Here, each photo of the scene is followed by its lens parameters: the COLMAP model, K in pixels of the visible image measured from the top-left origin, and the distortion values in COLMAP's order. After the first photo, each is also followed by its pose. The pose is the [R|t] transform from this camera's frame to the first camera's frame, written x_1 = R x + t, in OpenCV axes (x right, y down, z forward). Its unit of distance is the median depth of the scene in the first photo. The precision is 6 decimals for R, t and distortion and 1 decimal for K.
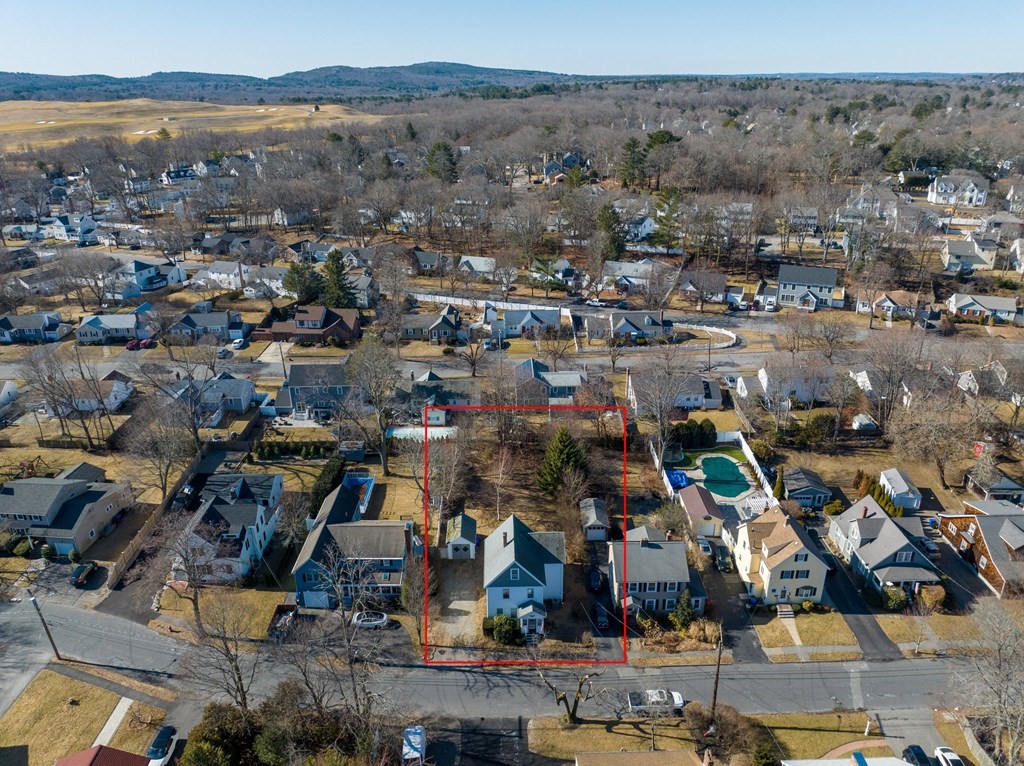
lens RADIAL K [[721.9, 0, 512.0], [0, 721.9, 383.0], [0, 0, 1]] dist [-0.037649, -0.000294]
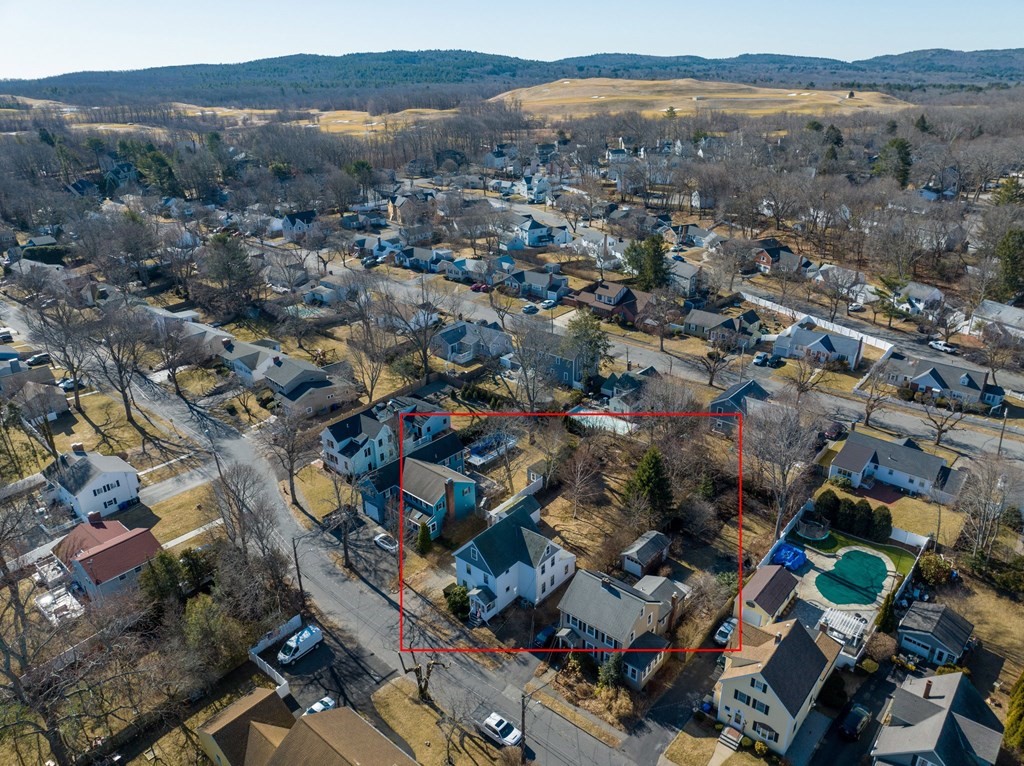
lens RADIAL K [[718.7, 0, 527.6], [0, 718.7, 384.1], [0, 0, 1]] dist [-0.038615, 0.002519]
pose [[0.758267, 0.262656, -0.596694, 0.433907], [-0.248186, 0.962634, 0.108347, -0.070618], [0.602856, 0.065936, 0.795121, 0.150314]]
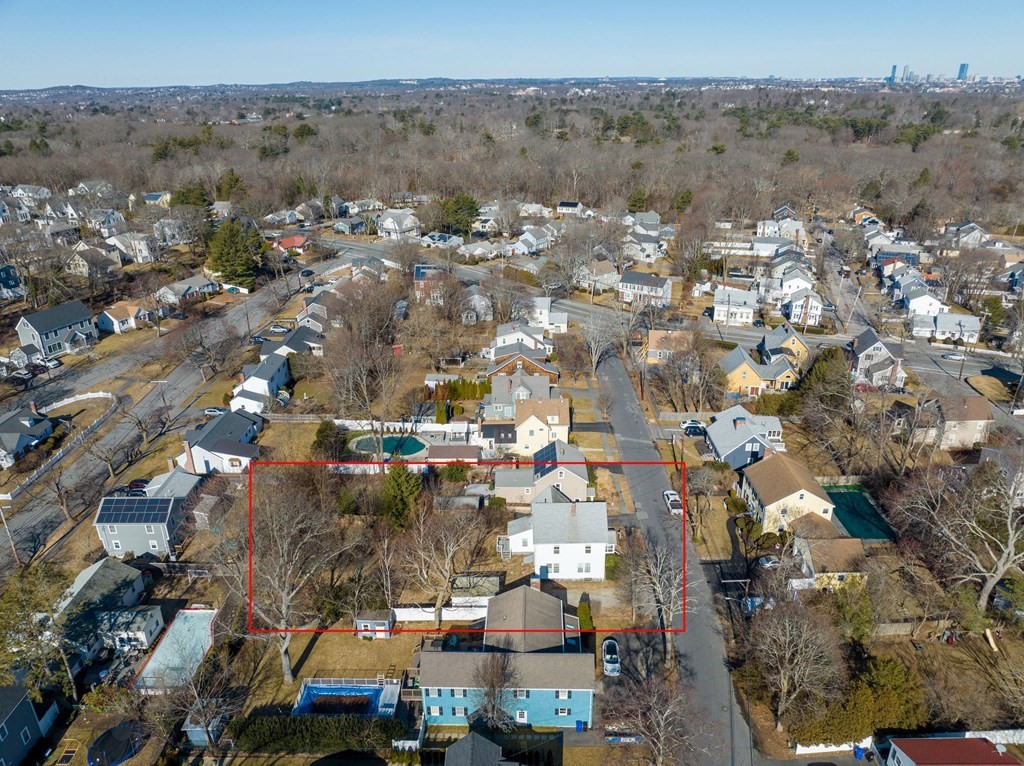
lens RADIAL K [[721.9, 0, 512.0], [0, 721.9, 383.0], [0, 0, 1]] dist [-0.037649, -0.000294]
pose [[0.027770, -0.378397, 0.925227, -0.683478], [0.402644, 0.851410, 0.336123, -0.247909], [-0.914935, 0.363203, 0.176003, 0.607731]]
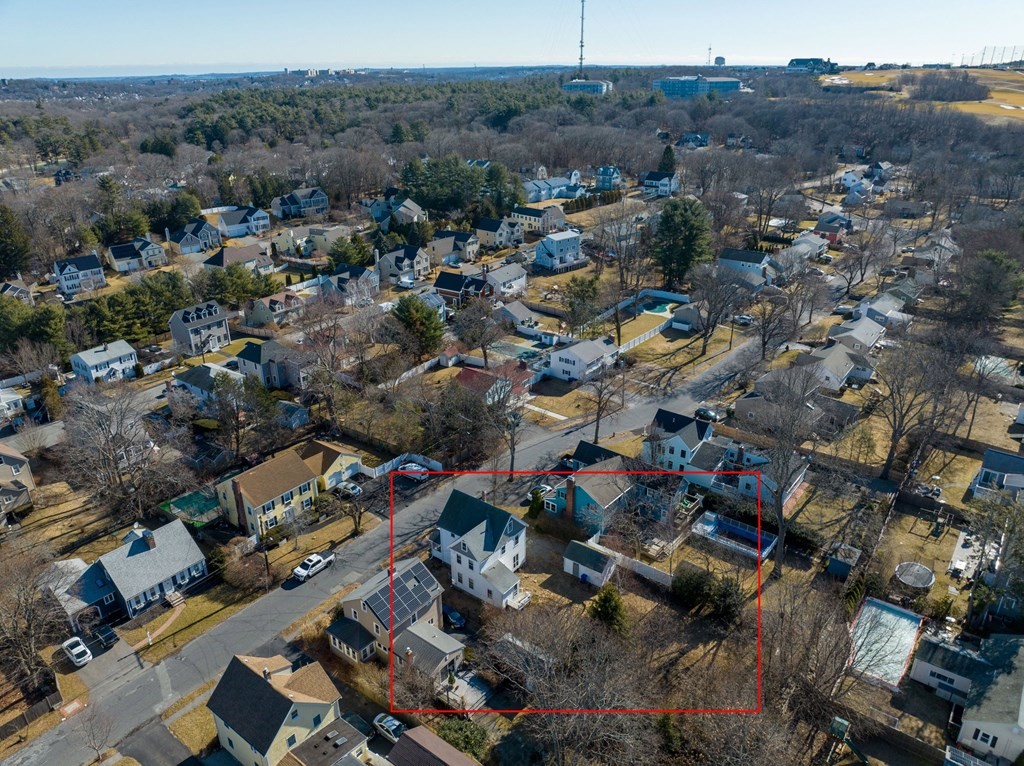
lens RADIAL K [[736.8, 0, 512.0], [0, 736.8, 383.0], [0, 0, 1]] dist [-0.065358, 0.034679]
pose [[-0.625140, 0.326045, -0.709150, 0.502599], [-0.292662, 0.744363, 0.600227, -0.423769], [0.723567, 0.582767, -0.369910, 0.979762]]
